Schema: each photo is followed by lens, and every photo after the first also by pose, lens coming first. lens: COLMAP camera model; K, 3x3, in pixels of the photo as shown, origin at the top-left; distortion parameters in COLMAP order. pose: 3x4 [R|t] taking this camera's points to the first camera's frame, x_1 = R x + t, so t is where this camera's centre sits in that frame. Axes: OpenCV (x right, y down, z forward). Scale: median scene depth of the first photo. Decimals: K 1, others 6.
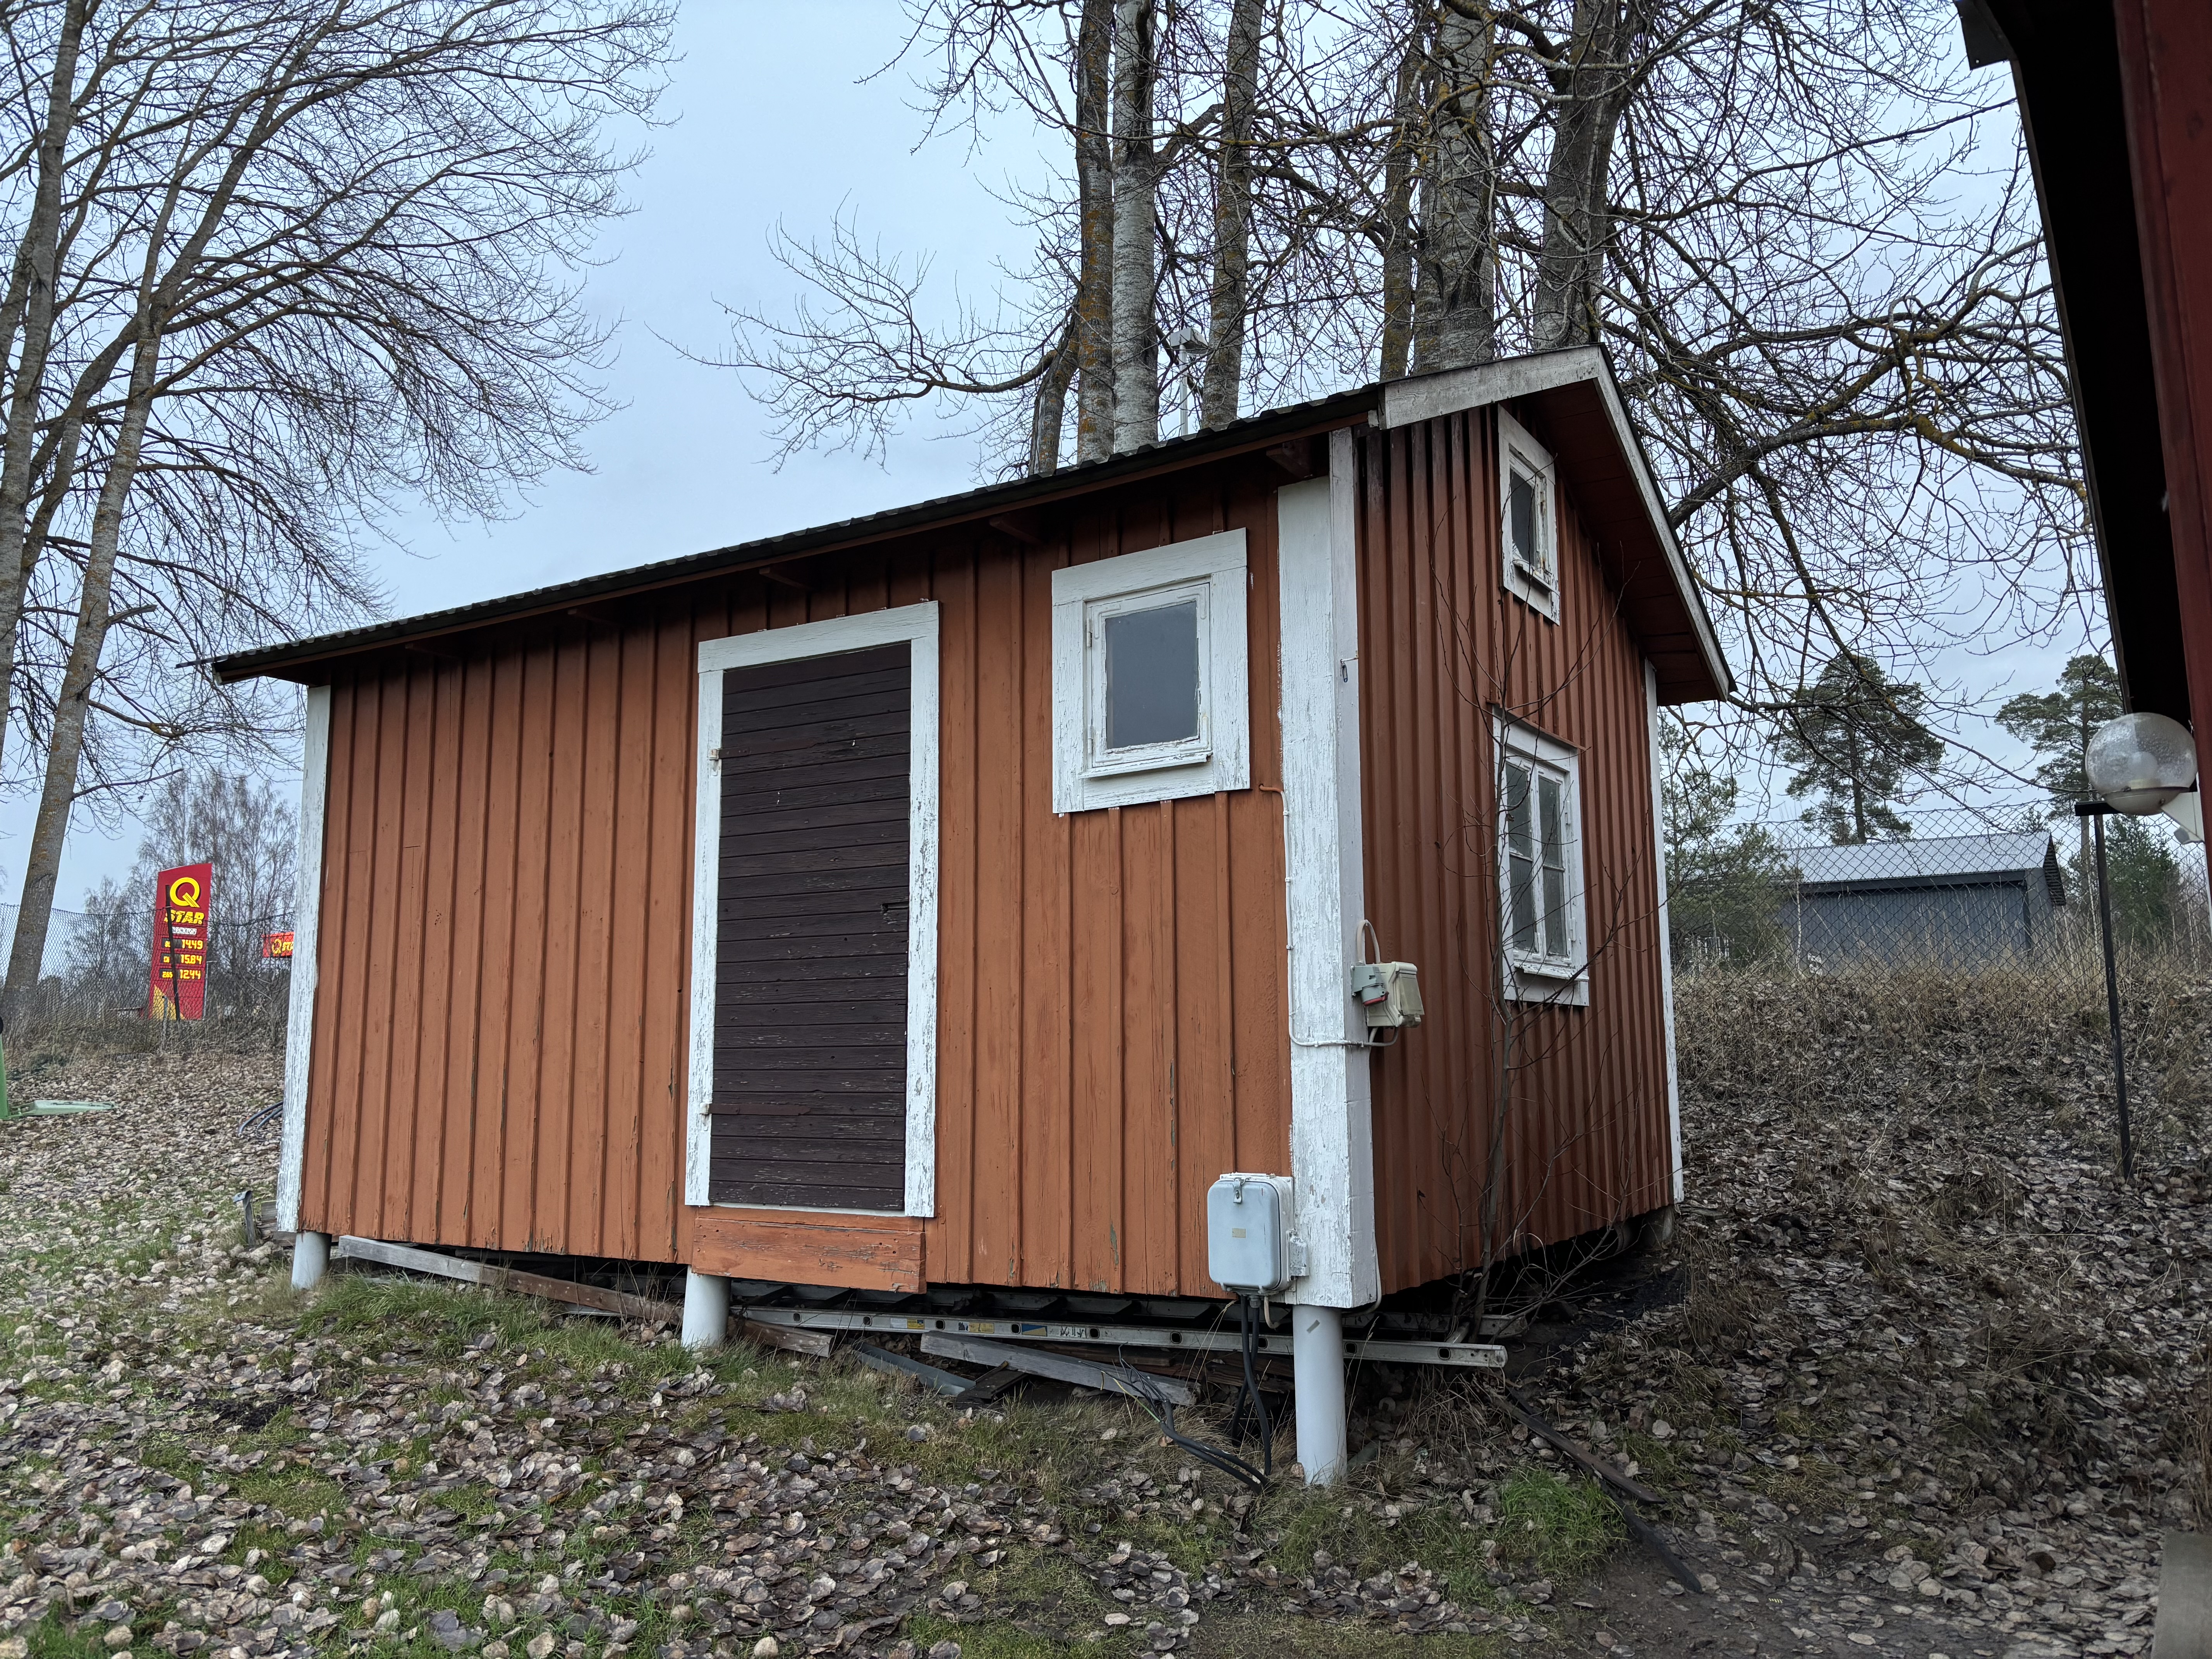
lens RADIAL K [[1727.4, 0, 1109.0], [0, 1727.4, 817.6], [0, 0, 1]] dist [0.085468, -0.282848]
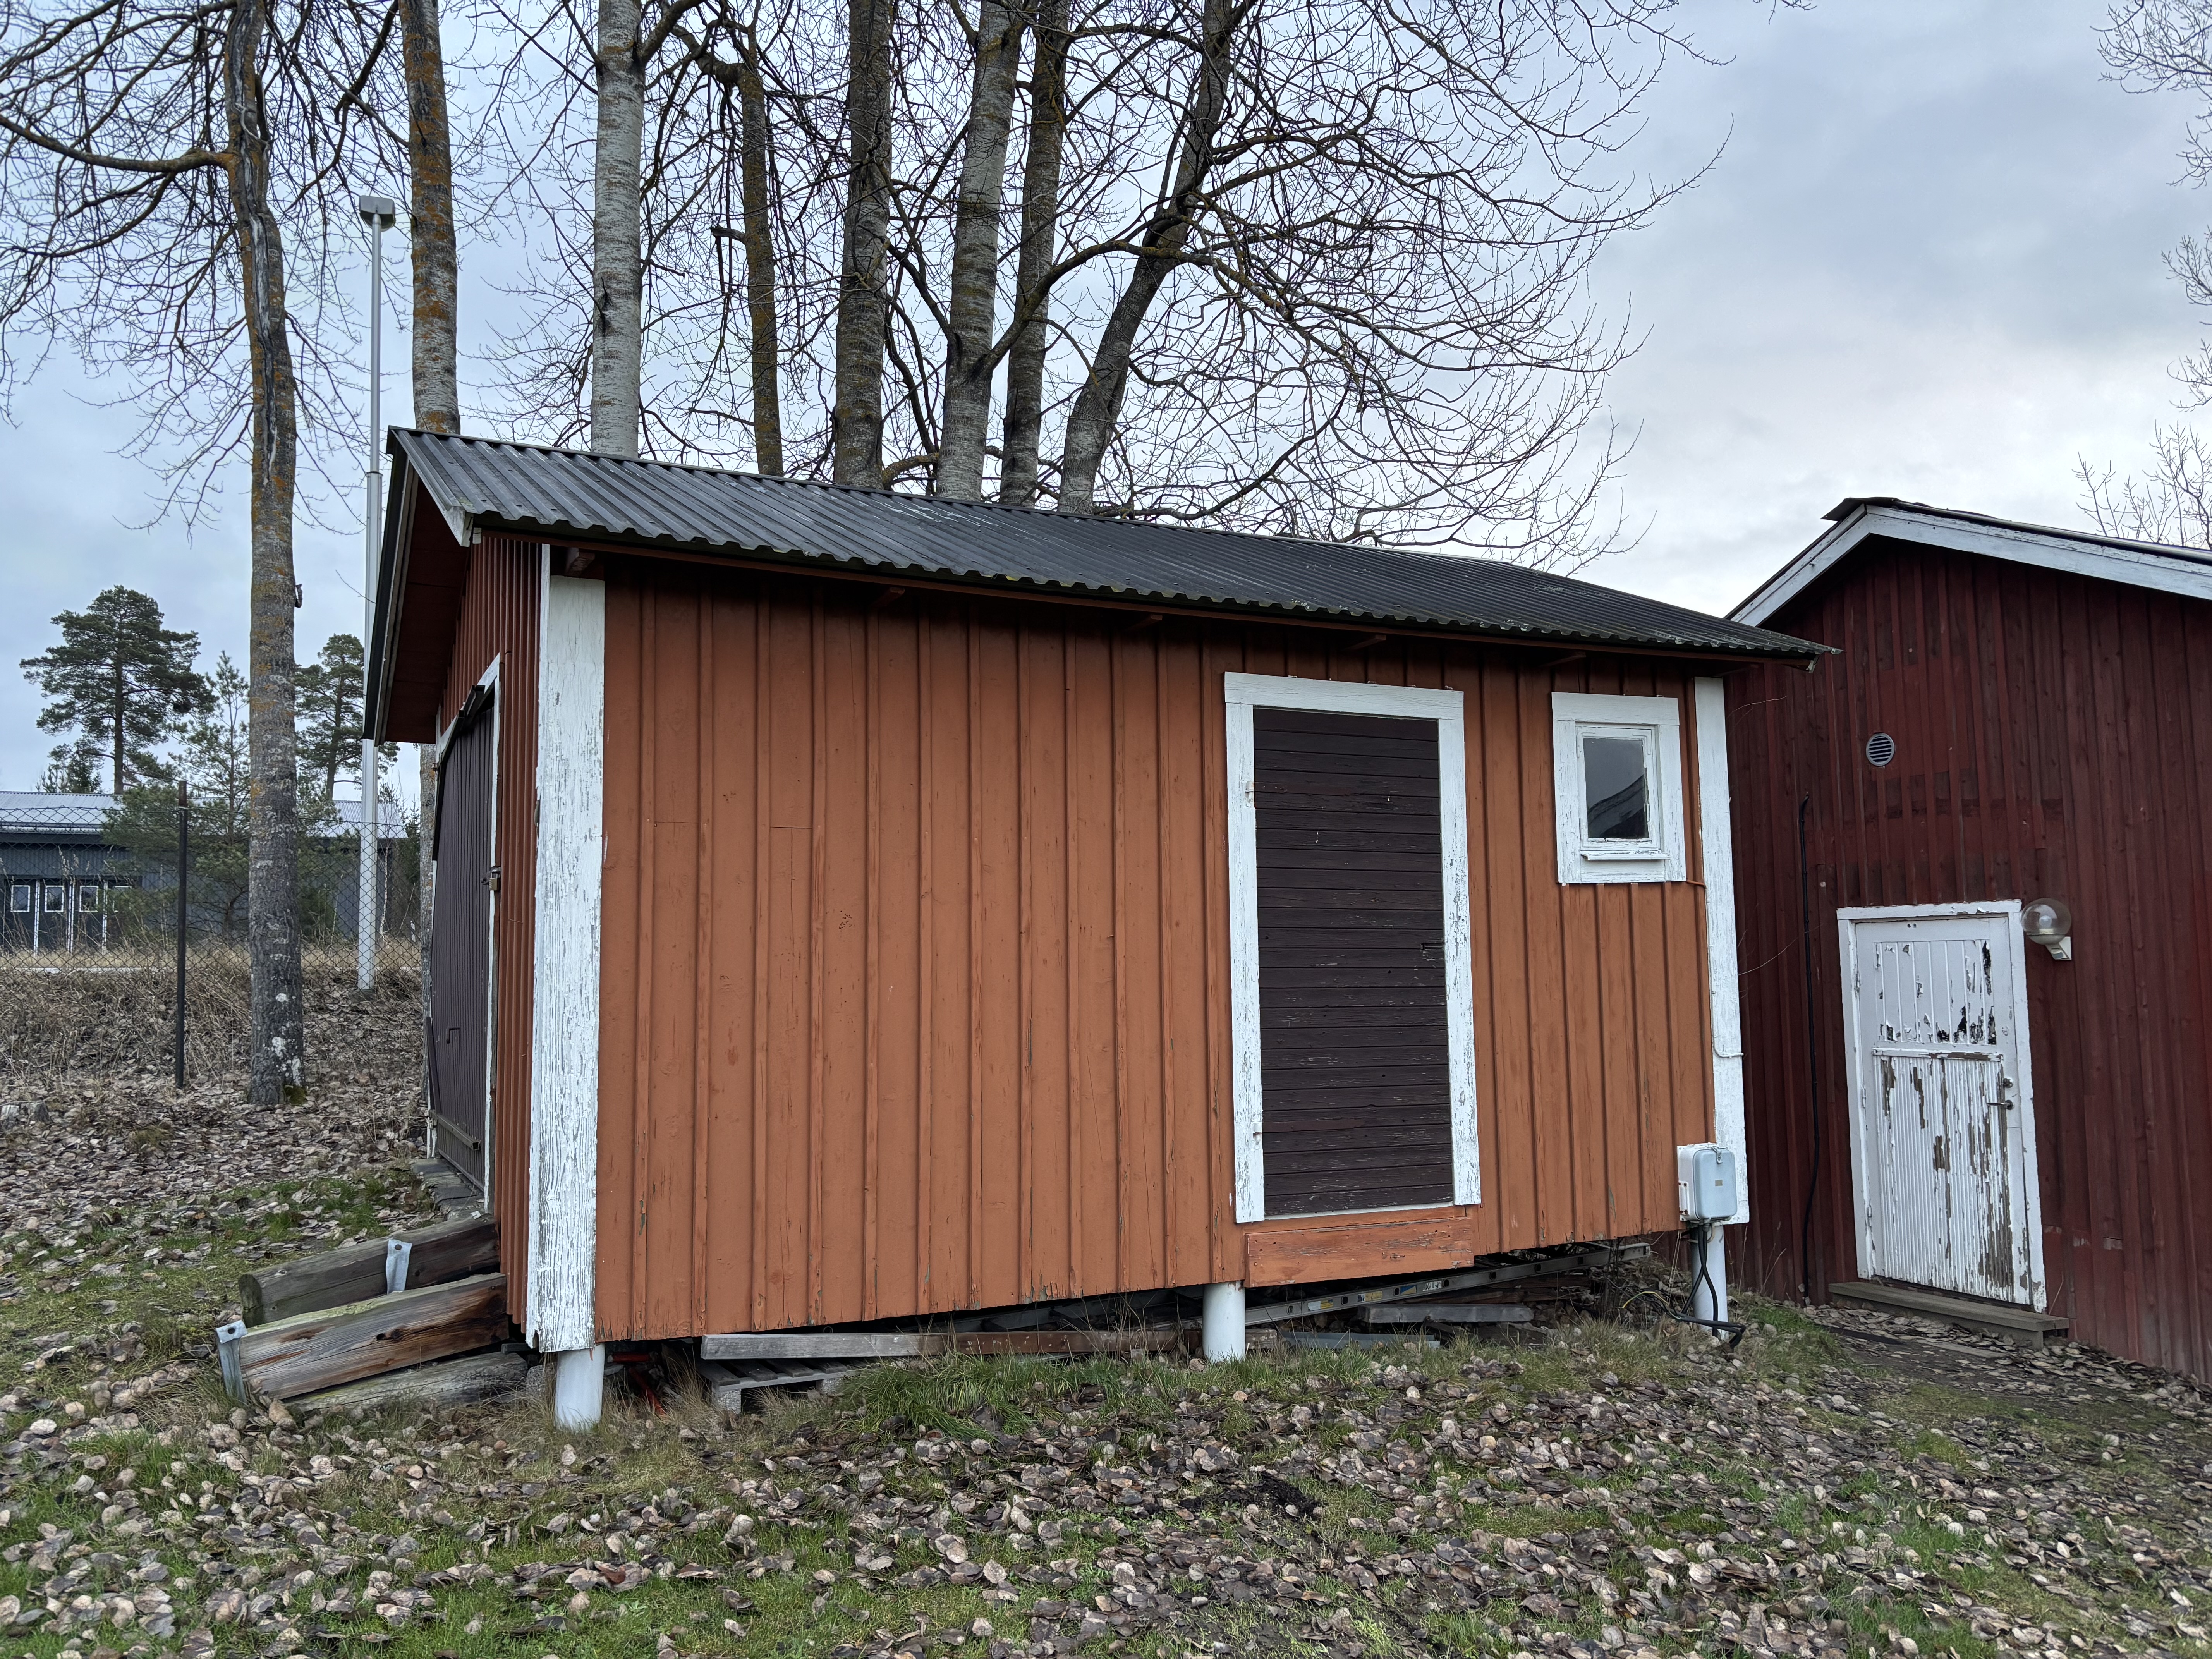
lens RADIAL K [[1675.6, 0, 1111.3], [0, 1675.6, 843.3], [0, 0, 1]] dist [0.072978, -0.082965]
pose [[0.513446, 0.074590, 0.854874, -1.195801], [-0.111888, 0.993530, -0.019487, 0.027974], [-0.850796, -0.085644, 0.518470, 0.587645]]
